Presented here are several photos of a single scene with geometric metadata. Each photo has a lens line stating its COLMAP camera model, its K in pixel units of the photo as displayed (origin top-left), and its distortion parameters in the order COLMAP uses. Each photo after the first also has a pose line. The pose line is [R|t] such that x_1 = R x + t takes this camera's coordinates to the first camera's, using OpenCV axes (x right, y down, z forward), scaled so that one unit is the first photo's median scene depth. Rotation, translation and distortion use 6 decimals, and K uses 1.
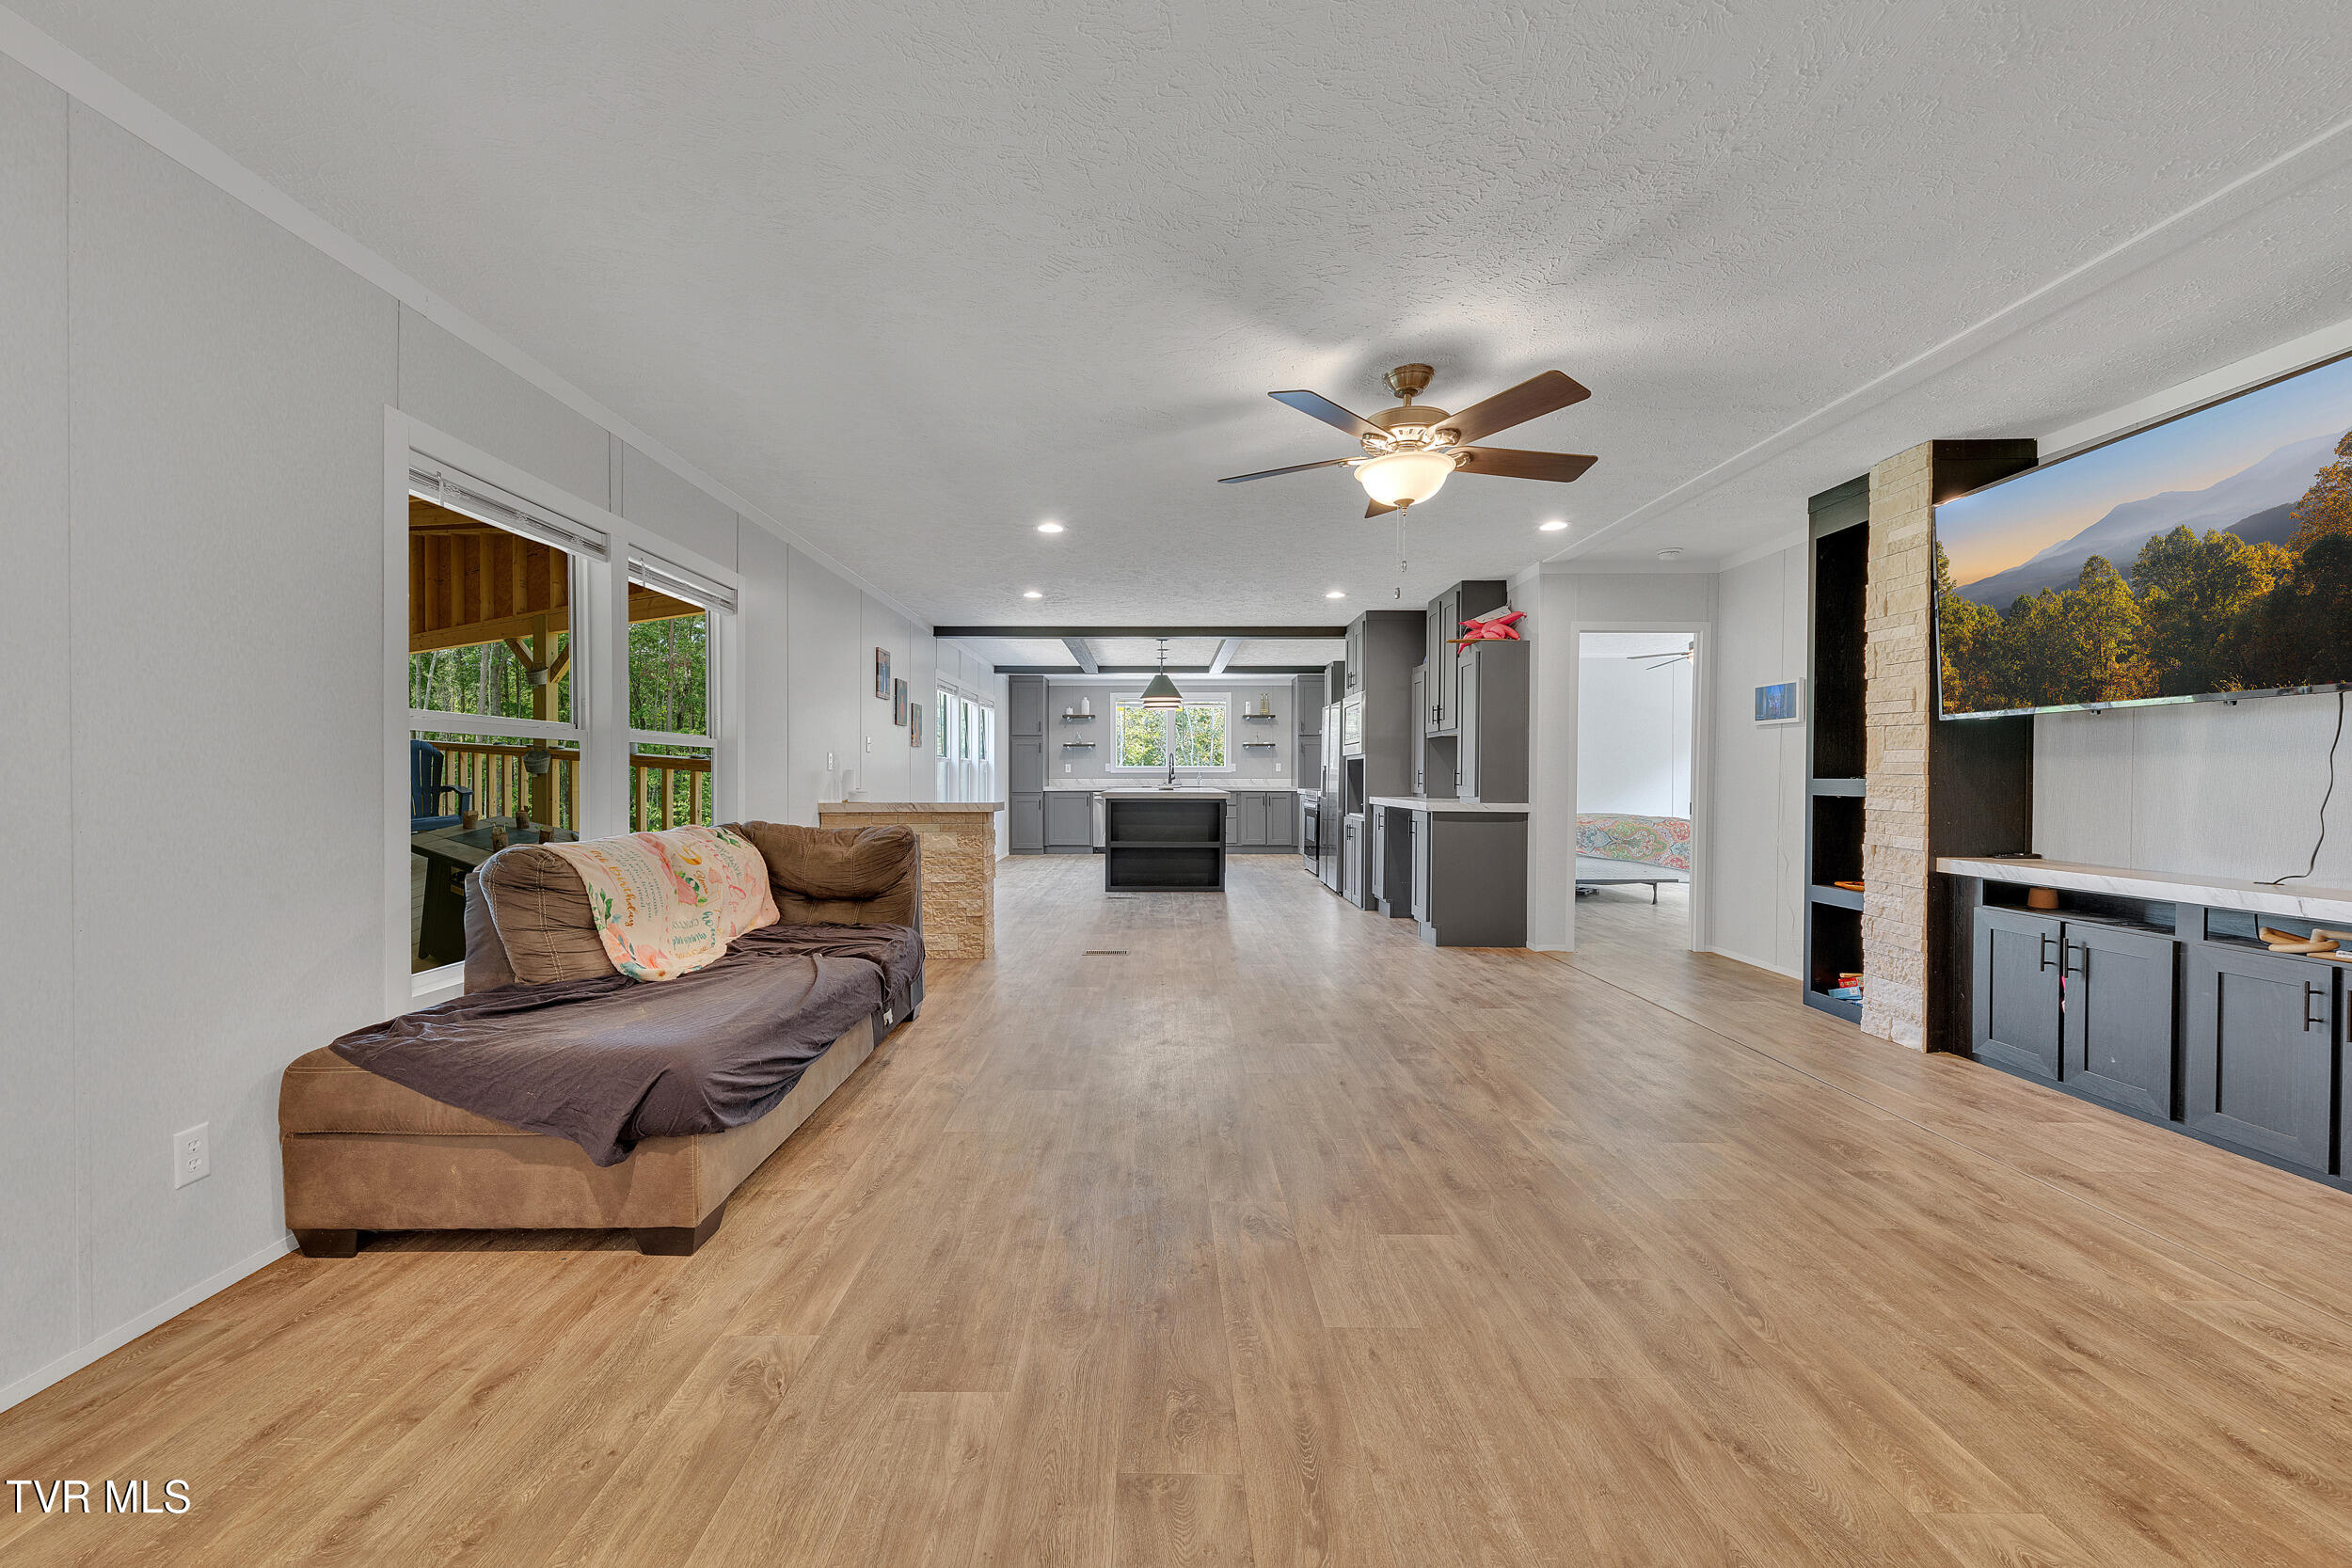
lens RADIAL K [[901.5, 0, 1147.6], [0, 901.5, 776.9], [0, 0, 1]] dist [0.003671, -0.001643]
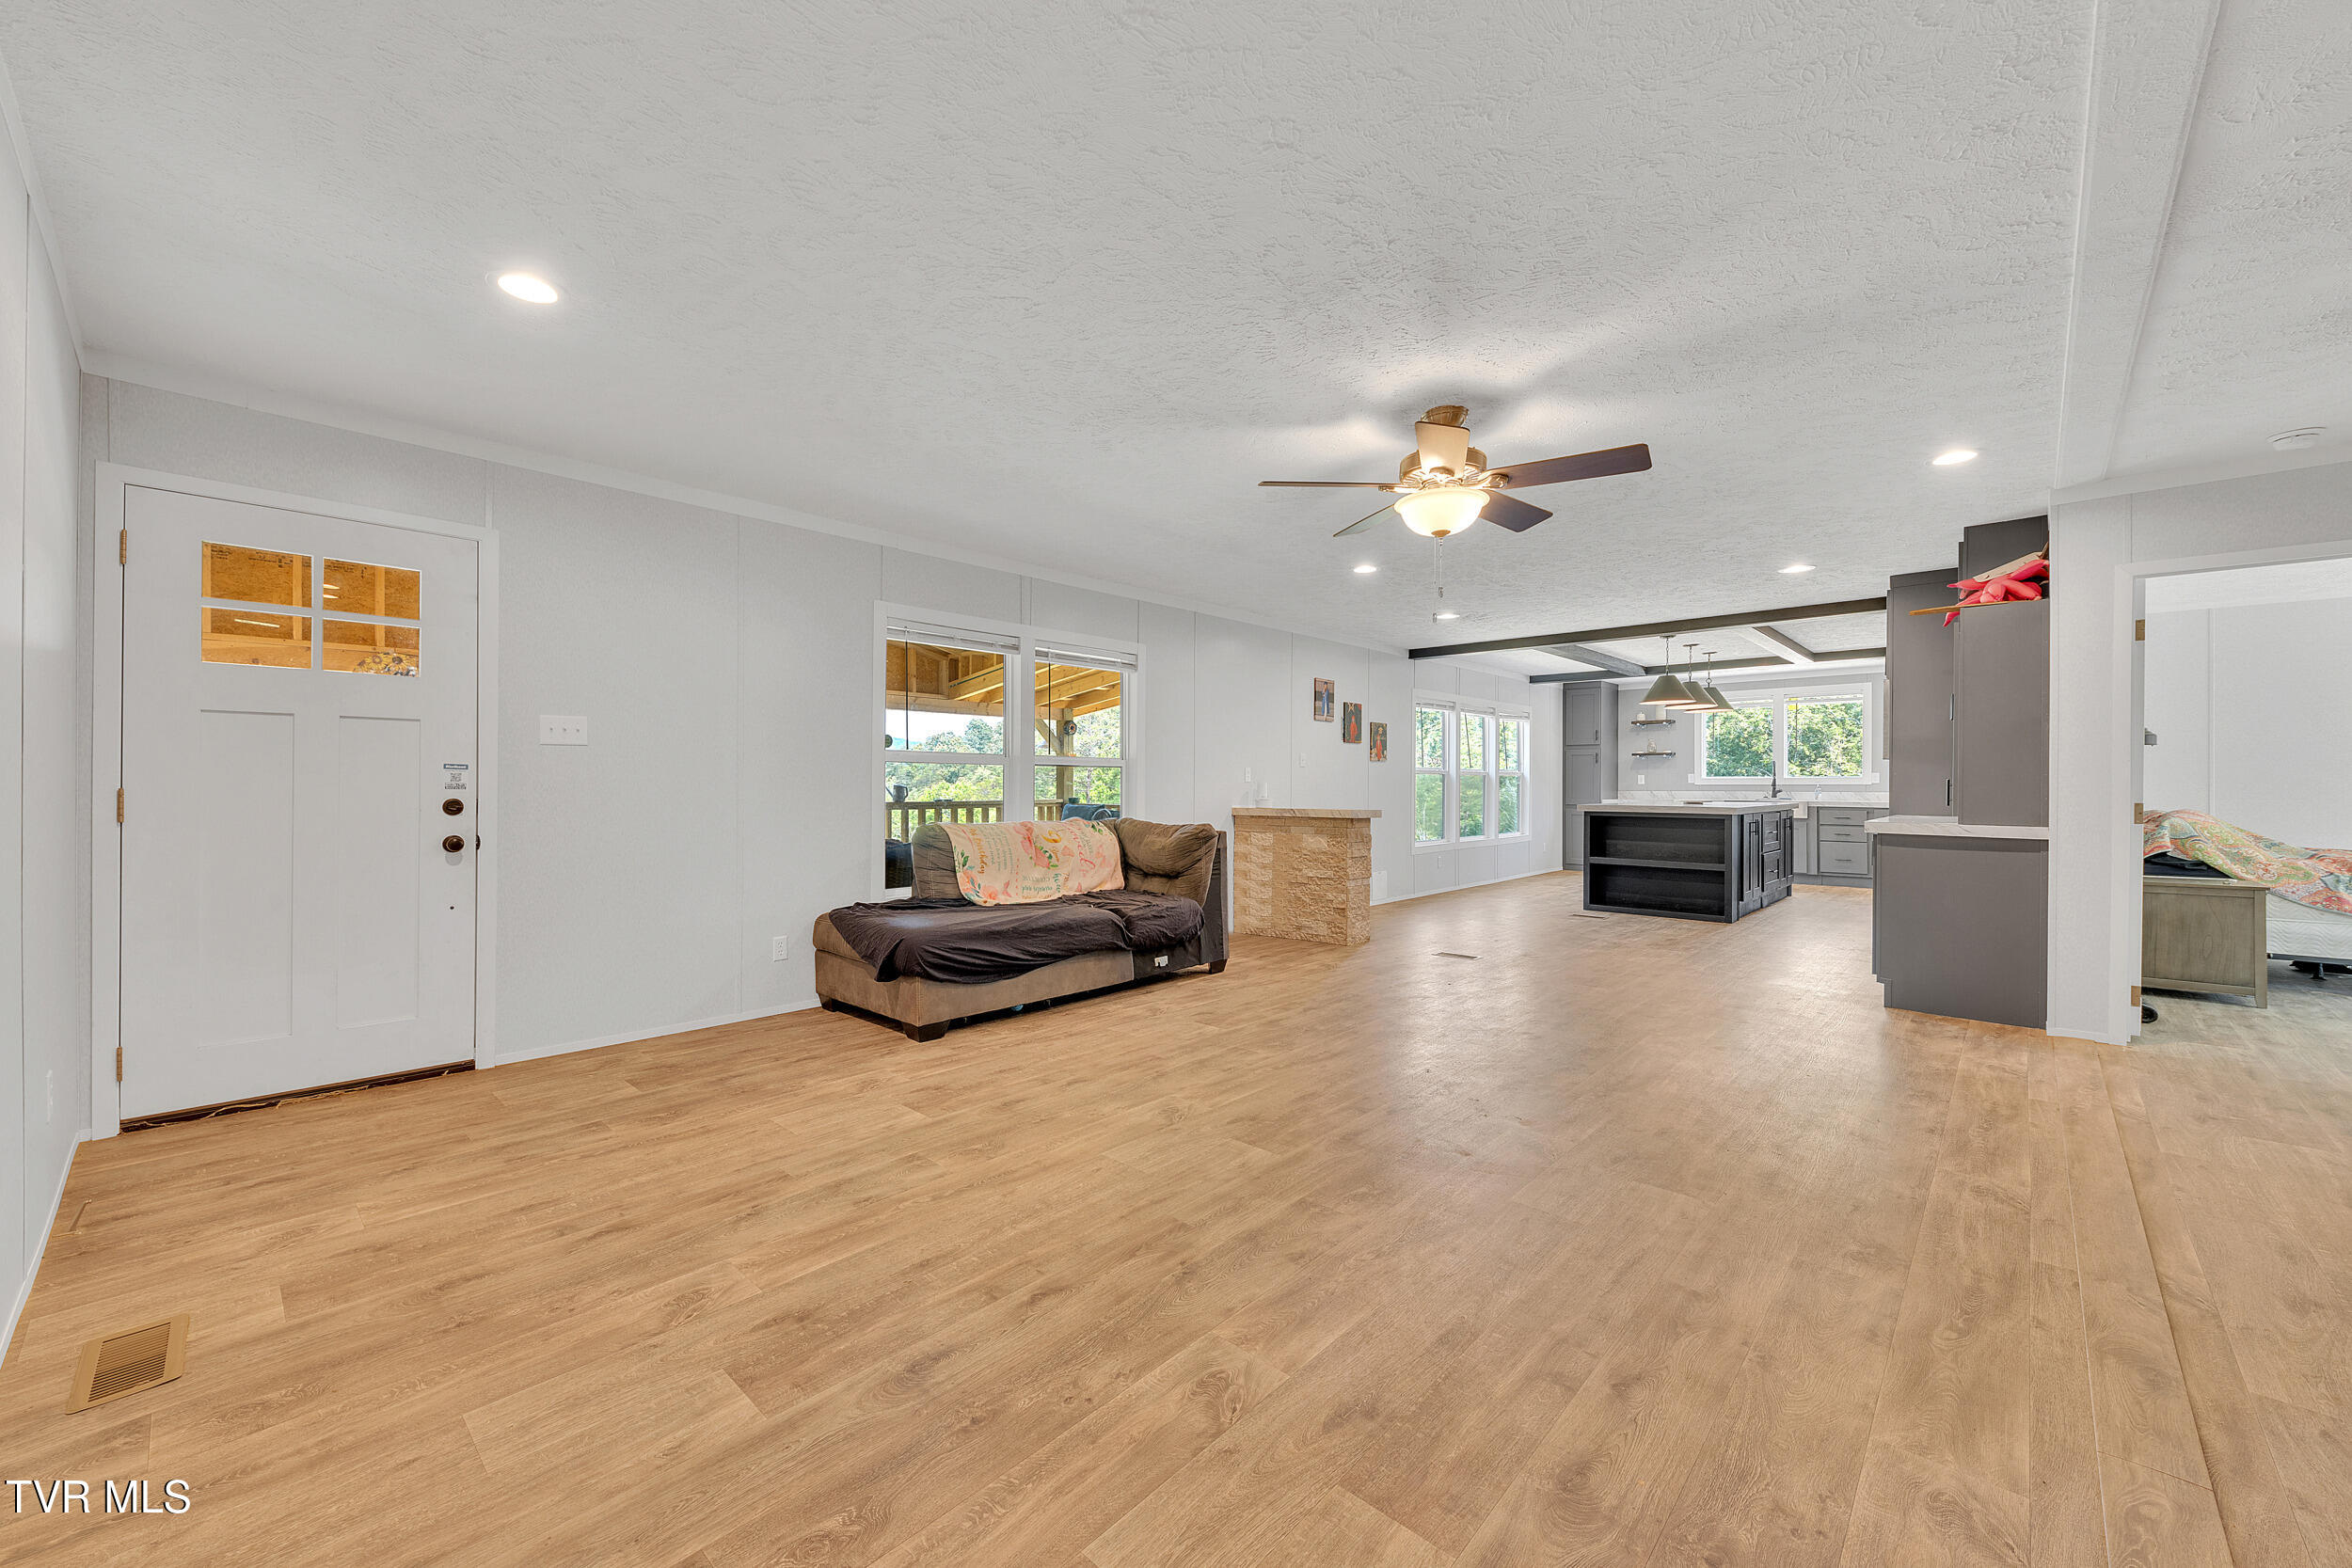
lens RADIAL K [[901.5, 0, 1145.1], [0, 901.5, 776.2], [0, 0, 1]] dist [0.003671, -0.001643]
pose [[0.725817, -0.005832, -0.687864, 0.602285], [-0.003942, 0.999912, -0.012636, 0.001235], [0.687877, 0.011883, 0.725730, -0.019553]]
